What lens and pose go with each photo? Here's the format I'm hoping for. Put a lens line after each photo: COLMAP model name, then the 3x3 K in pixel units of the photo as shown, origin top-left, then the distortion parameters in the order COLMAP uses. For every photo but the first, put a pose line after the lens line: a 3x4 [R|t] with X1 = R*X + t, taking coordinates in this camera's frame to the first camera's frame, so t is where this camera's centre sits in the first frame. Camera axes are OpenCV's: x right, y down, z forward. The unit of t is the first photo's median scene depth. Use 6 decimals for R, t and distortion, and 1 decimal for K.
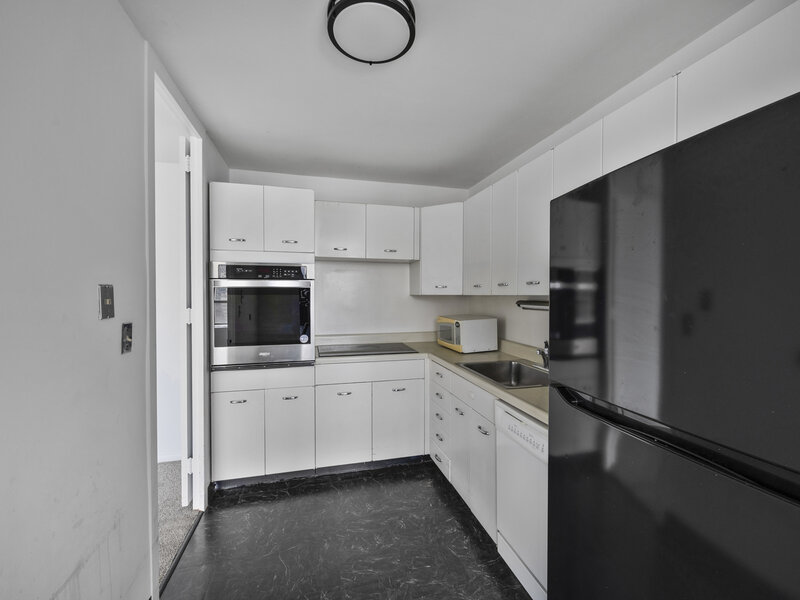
lens RADIAL K [[345.2, 0, 405.6], [0, 345.2, 300.0], [0, 0, 1]] dist [-0.000872, 0.000020]
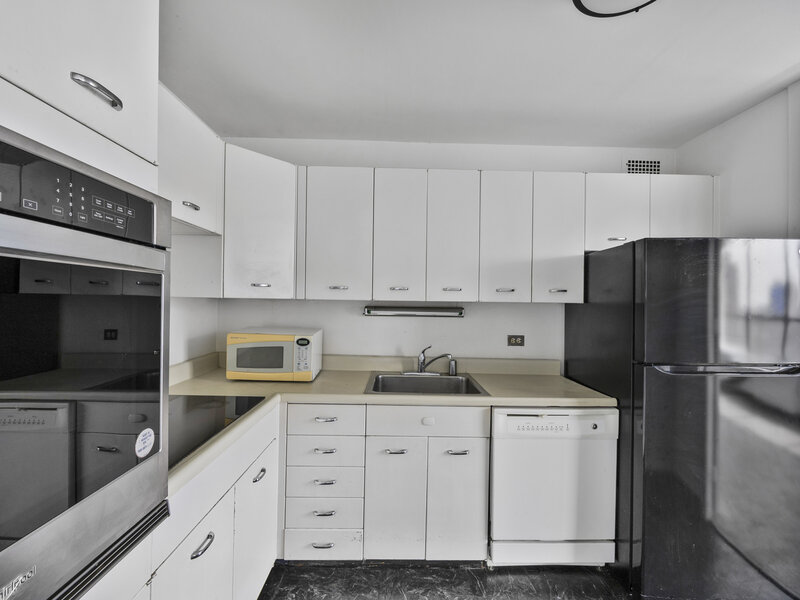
lens RADIAL K [[345.2, 0, 403.0], [0, 345.2, 298.0], [0, 0, 1]] dist [-0.000872, 0.000020]
pose [[0.251323, 0.012357, 0.967824, -0.598287], [0.004291, 0.999894, -0.013881, -0.008993], [-0.967894, 0.007642, 0.251244, 0.800216]]
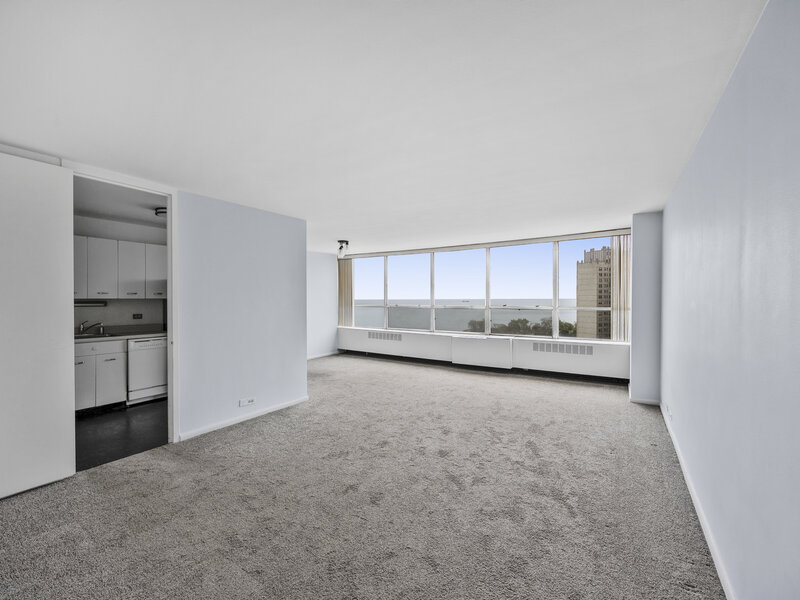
lens RADIAL K [[345.2, 0, 405.1], [0, 345.2, 300.0], [0, 0, 1]] dist [-0.000872, 0.000020]
pose [[-0.672511, 0.004266, 0.740075, -2.335495], [0.021140, 0.999686, 0.013447, 0.005013], [-0.739786, 0.024689, -0.672390, 0.951944]]
